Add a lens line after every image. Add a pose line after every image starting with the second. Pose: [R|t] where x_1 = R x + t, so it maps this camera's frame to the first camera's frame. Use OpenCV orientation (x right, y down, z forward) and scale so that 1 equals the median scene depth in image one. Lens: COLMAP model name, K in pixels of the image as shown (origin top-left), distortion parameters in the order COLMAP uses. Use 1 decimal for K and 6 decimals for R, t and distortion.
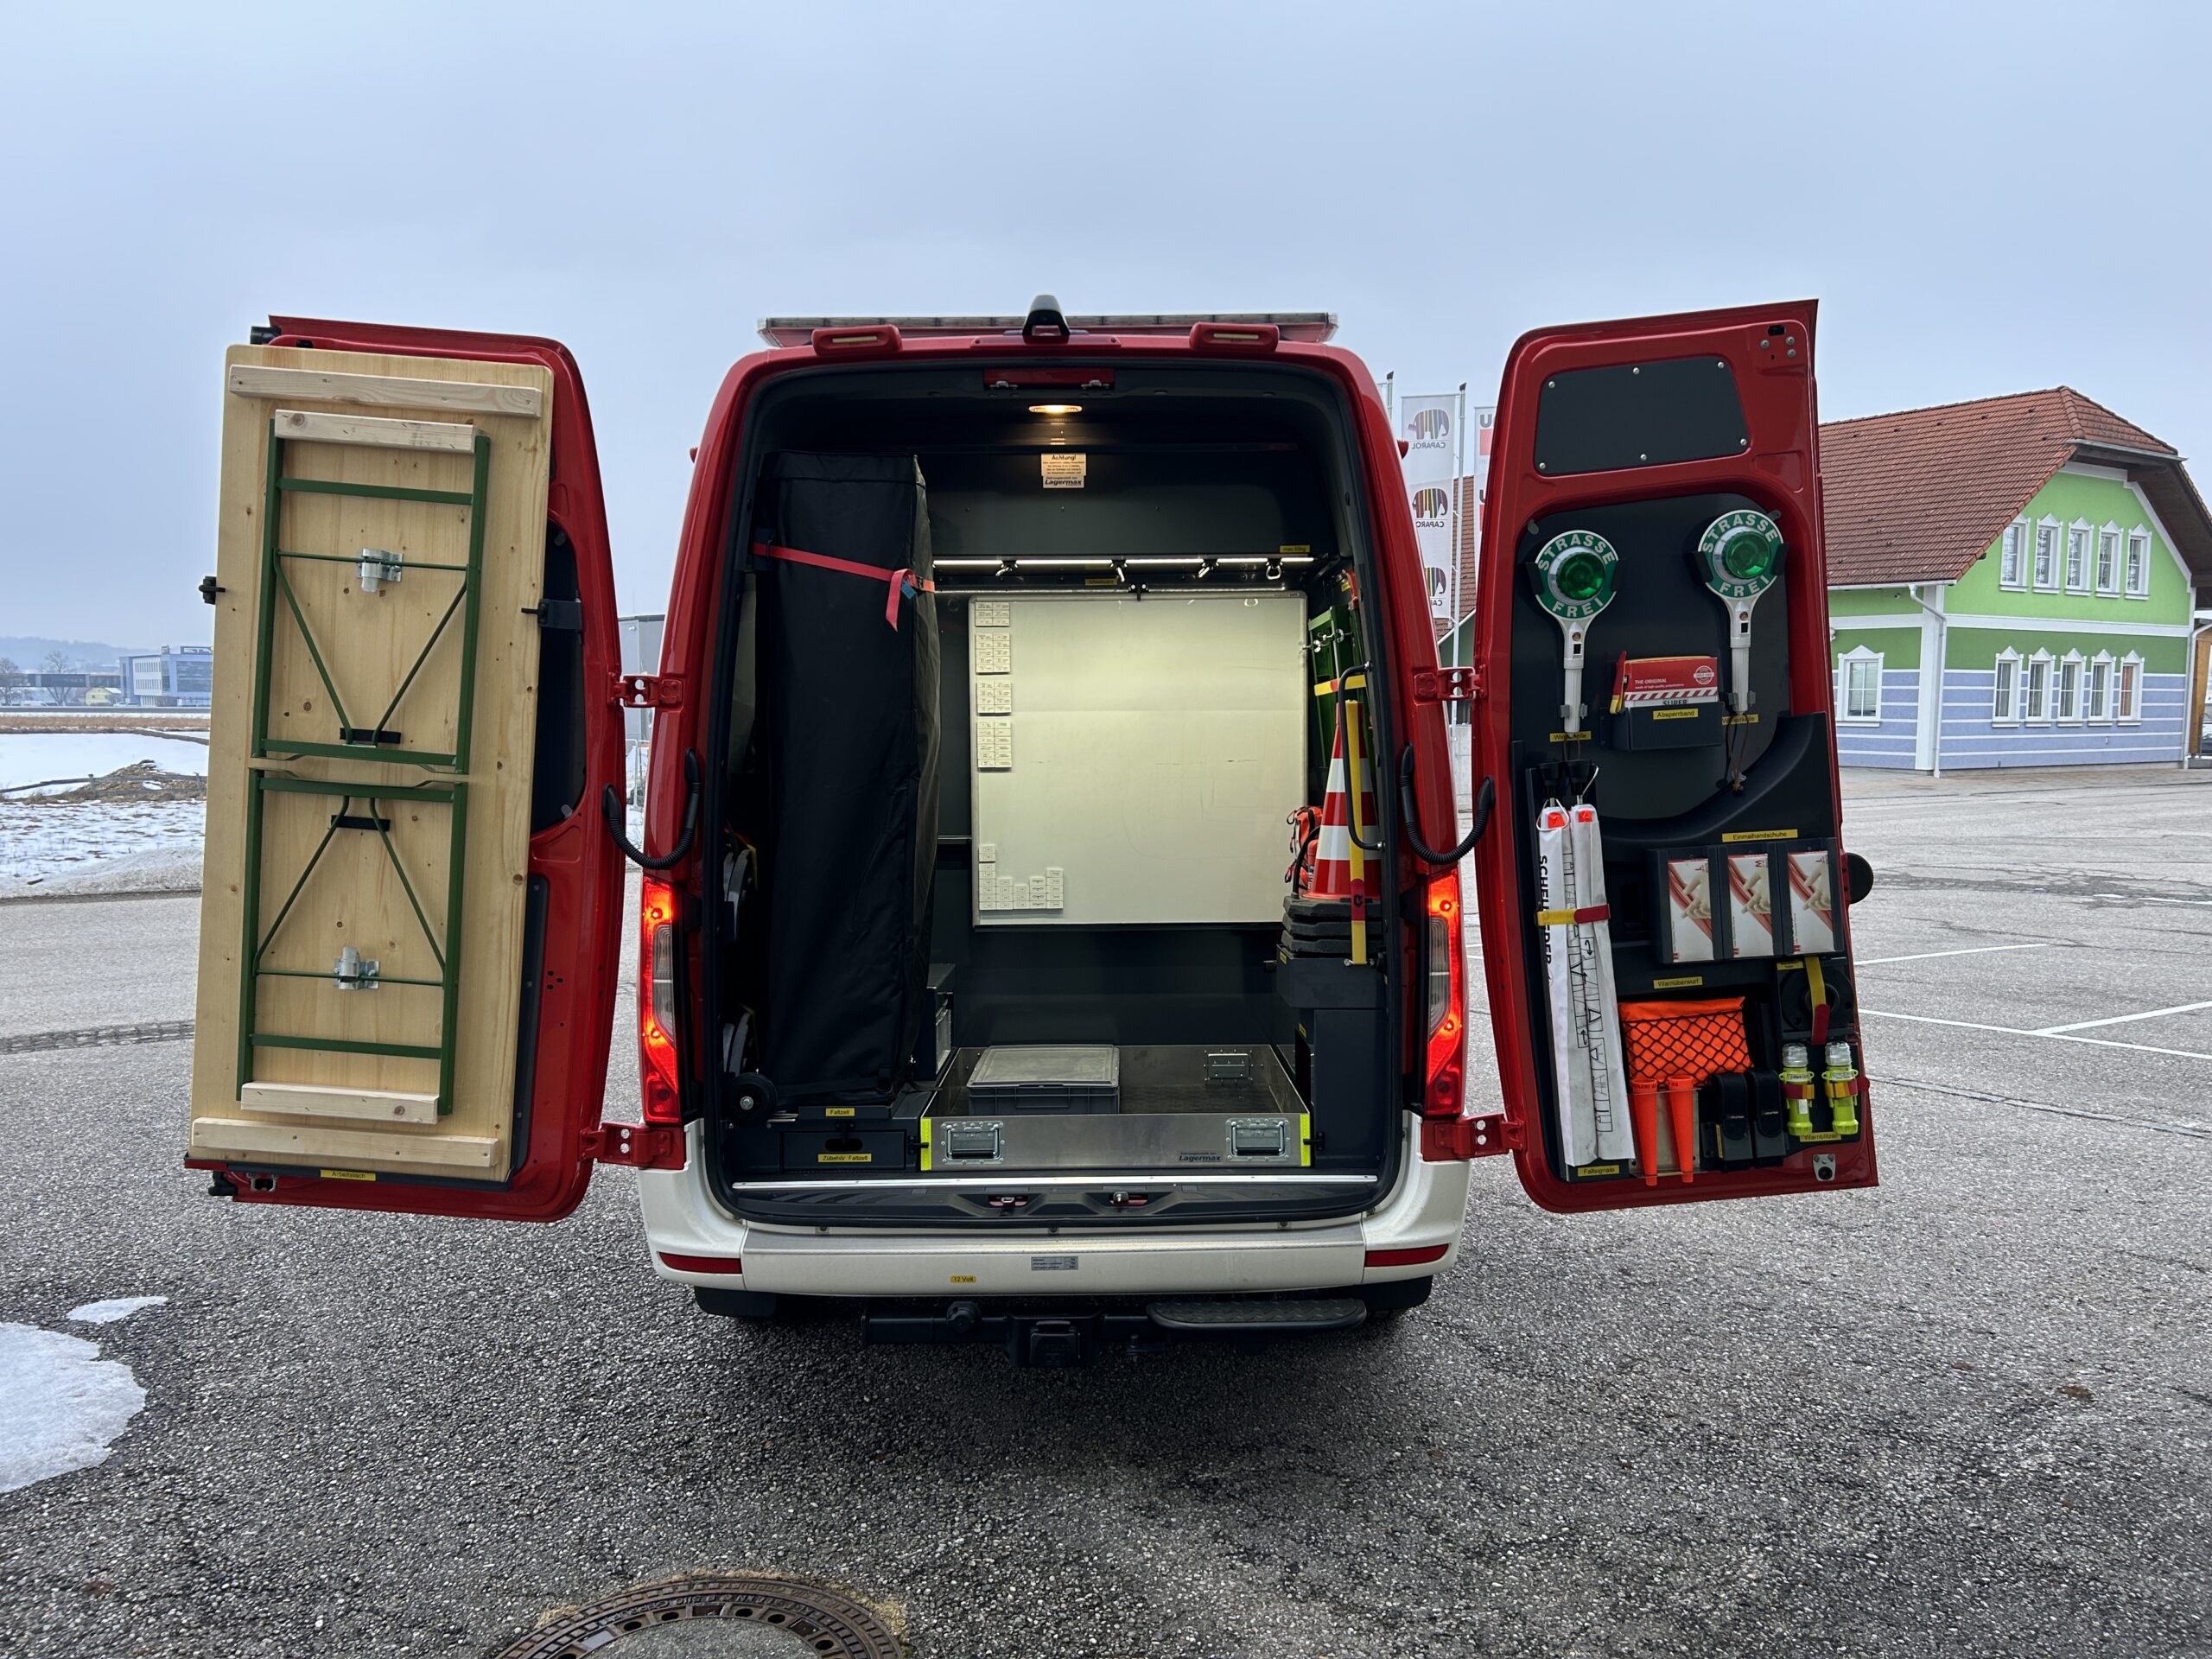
lens RADIAL K [[1675.0, 0, 1107.1], [0, 1675.0, 828.6], [0, 0, 1]] dist [0.063672, -0.070702]
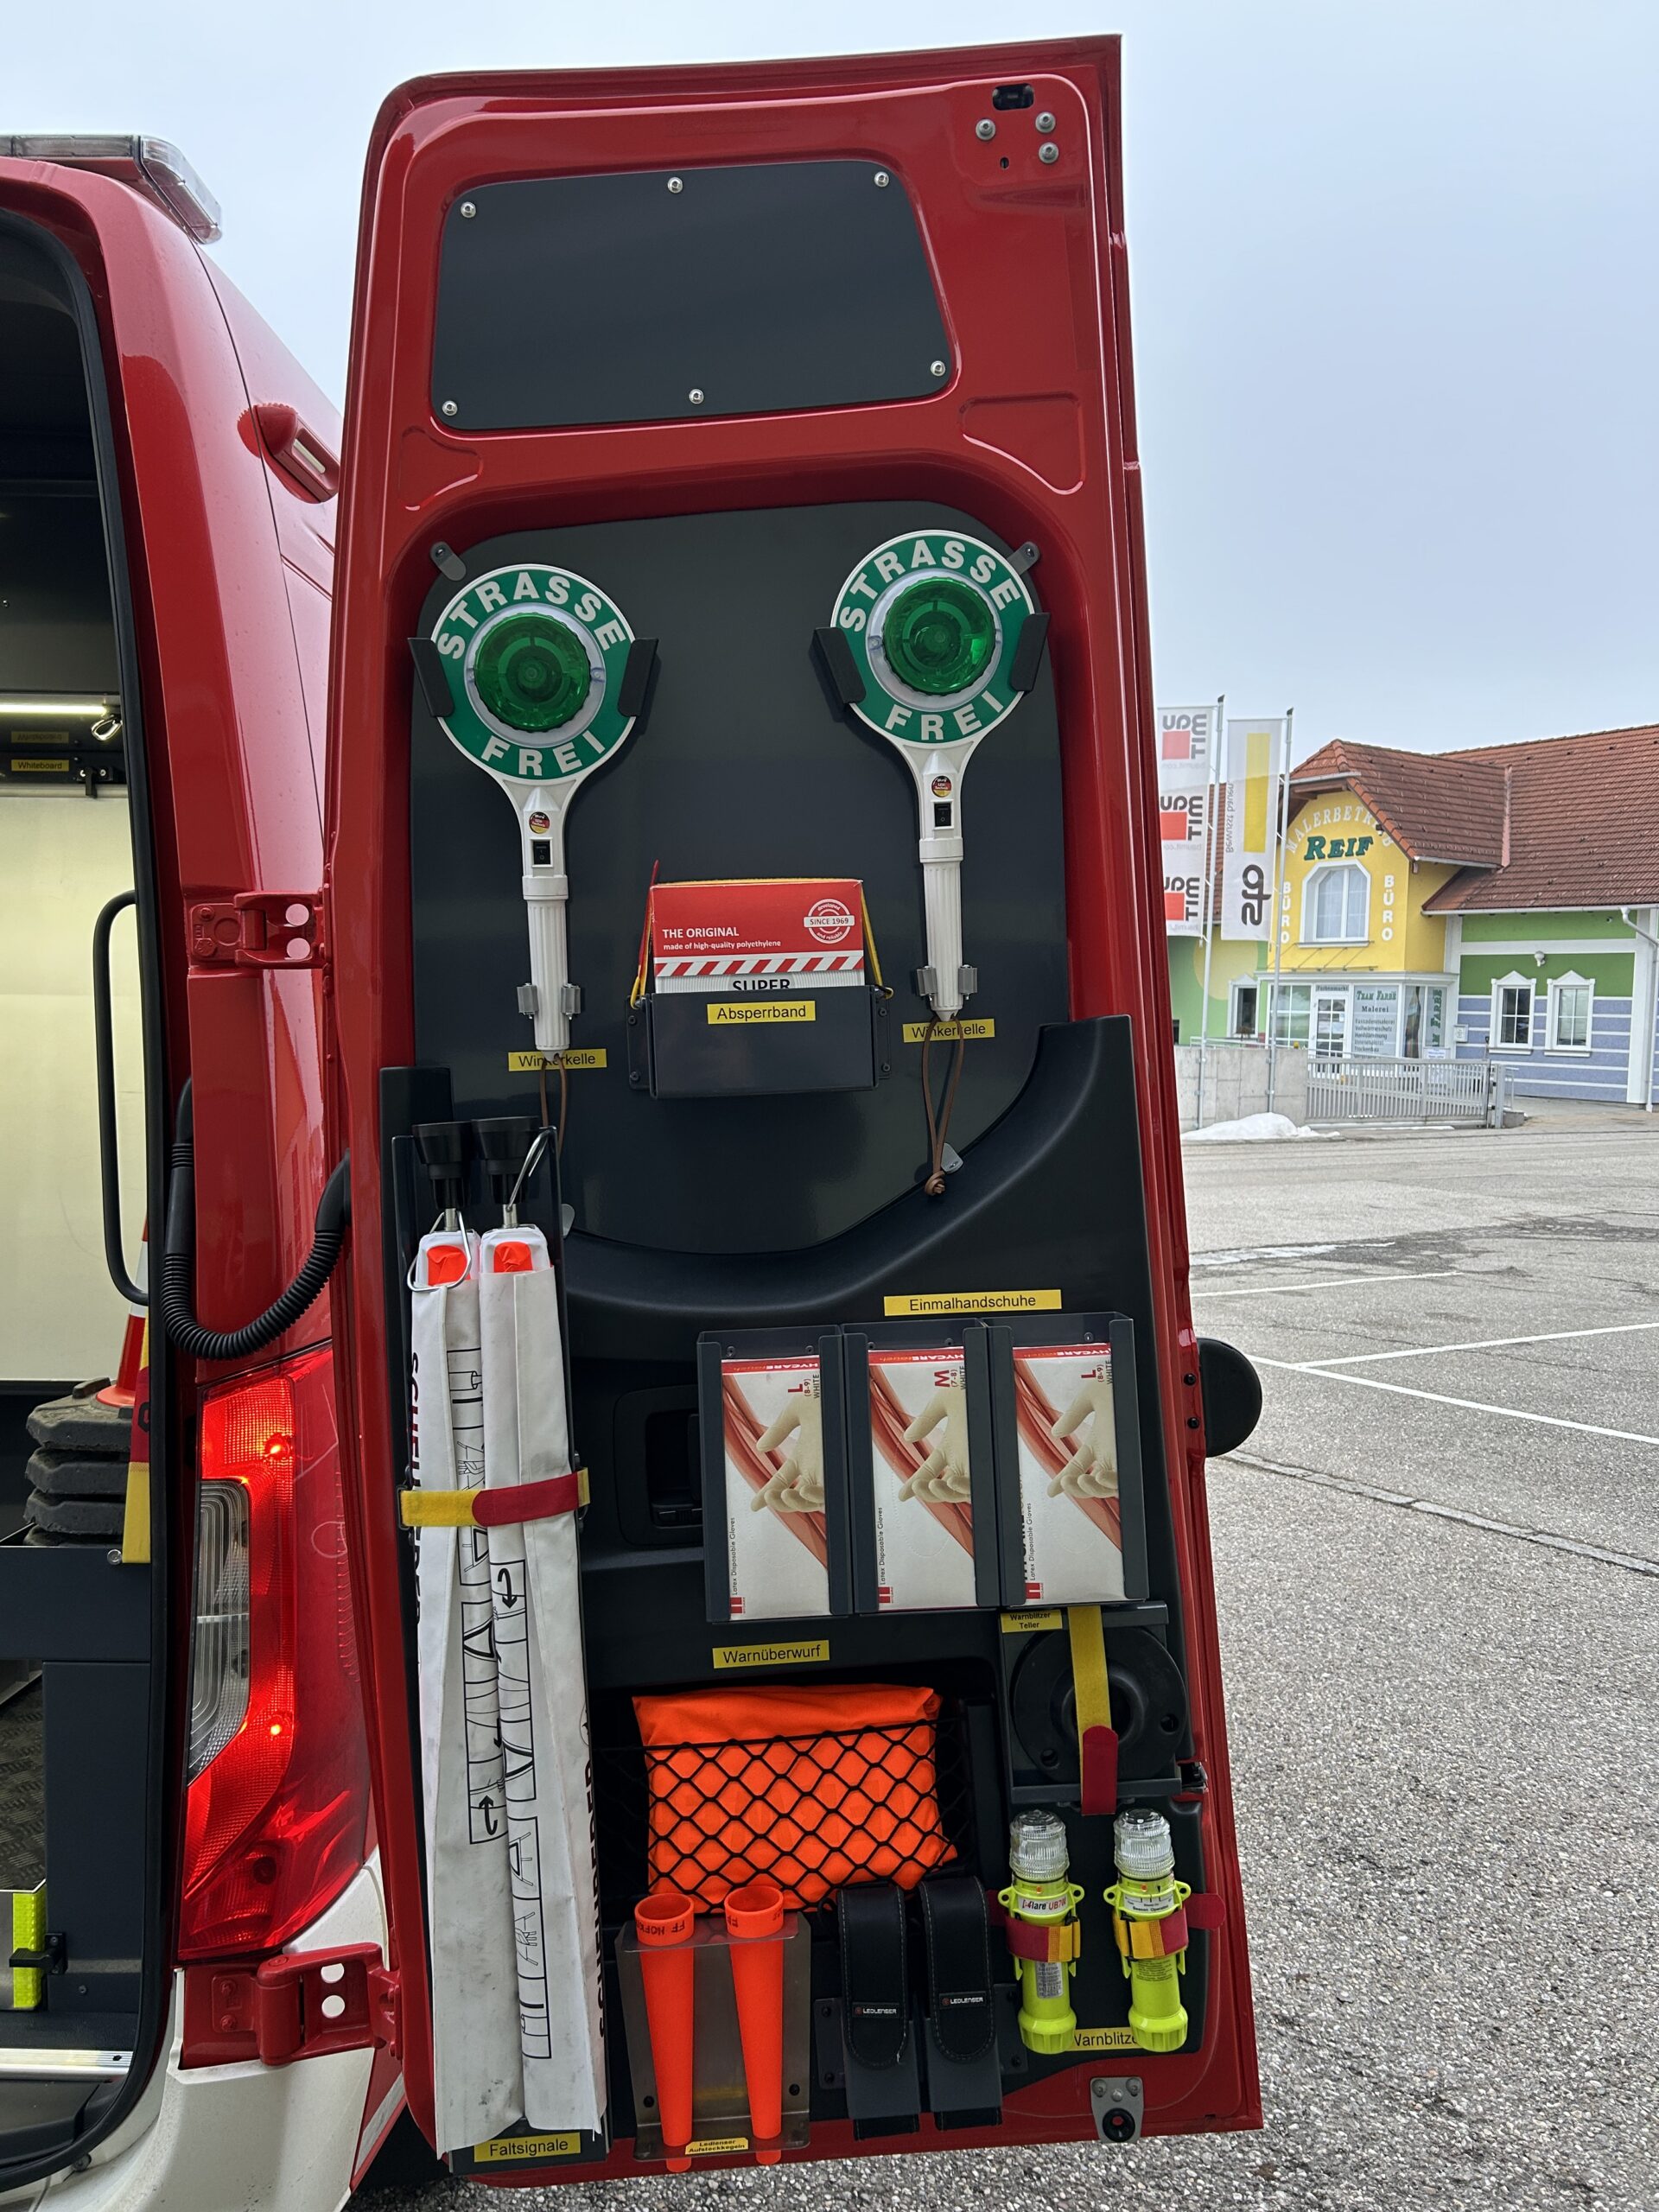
lens RADIAL K [[1675.0, 0, 821.8], [0, 1675.0, 1100.2], [0, 0, 1]] dist [0.063672, -0.070702]
pose [[0.999802, 0.019439, -0.004269, 0.352058], [-0.019543, 0.999477, -0.025767, -0.035417], [0.003765, 0.025846, 0.999659, 0.582835]]
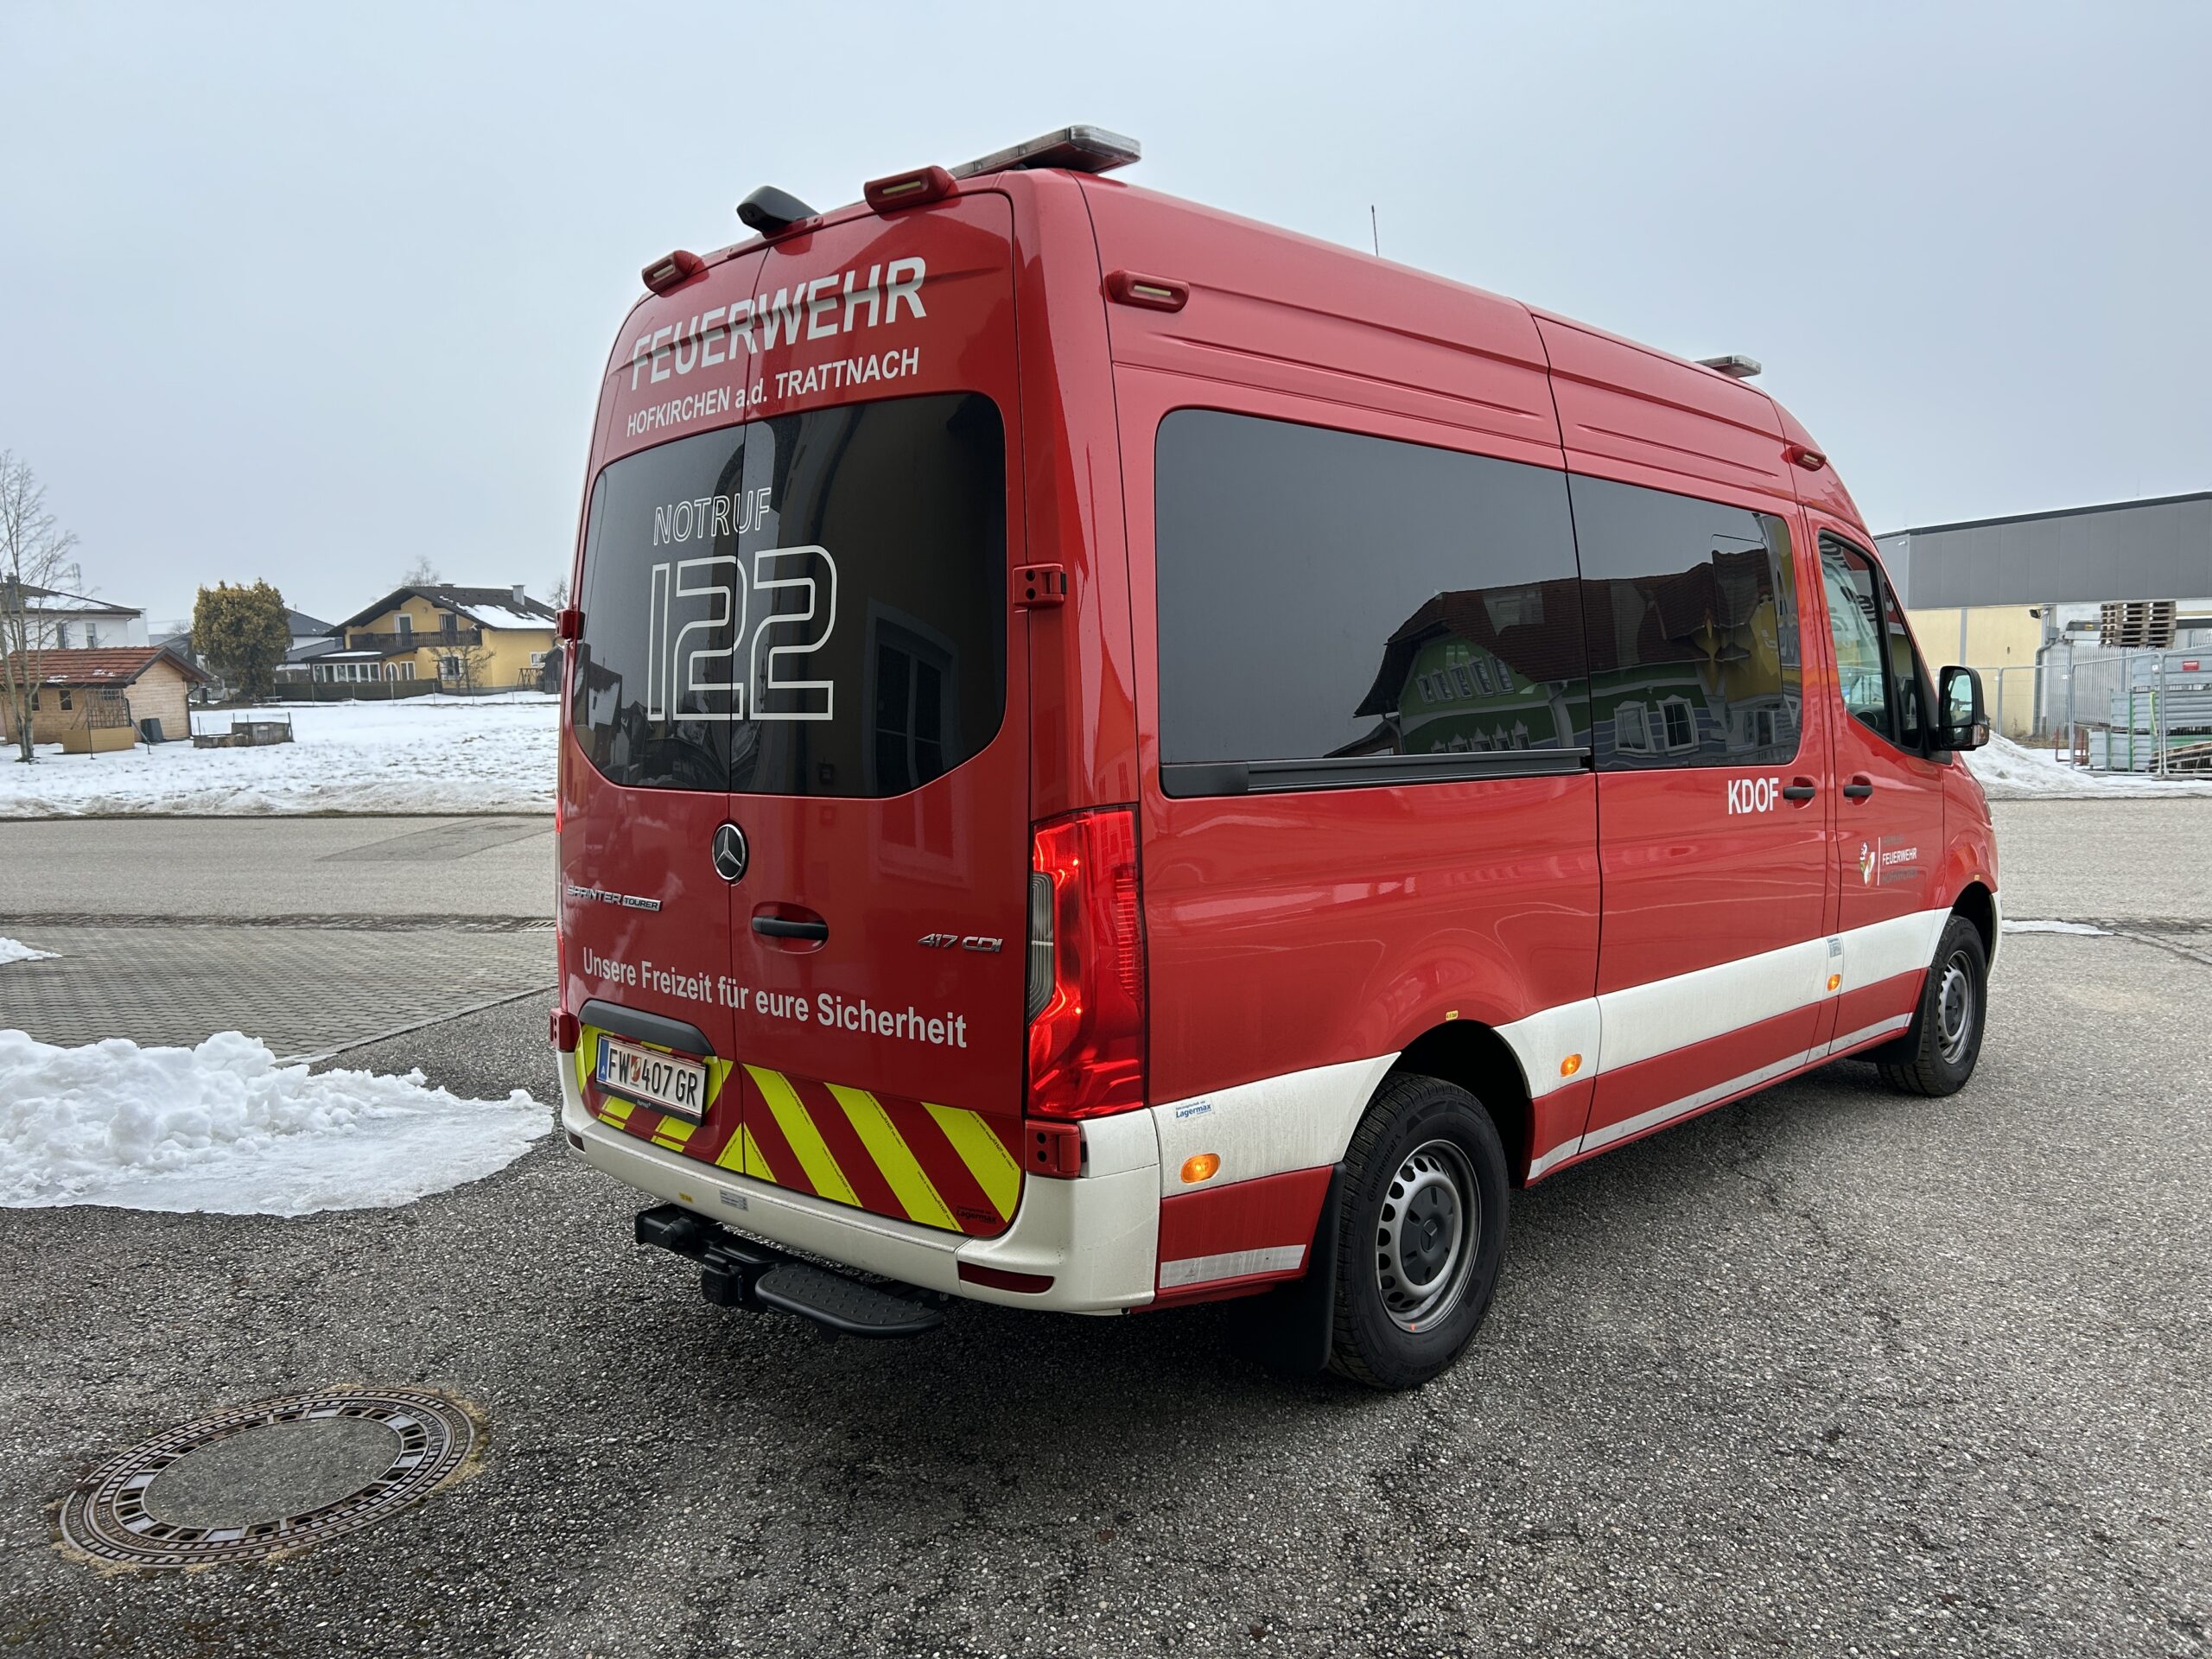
lens RADIAL K [[1675.0, 0, 1107.0], [0, 1675.0, 825.1], [0, 0, 1]] dist [0.063672, -0.070702]
pose [[0.718617, 0.047294, -0.693796, 0.780321], [-0.017805, 0.998609, 0.049630, -0.010614], [0.695179, -0.023312, 0.718459, 0.449127]]
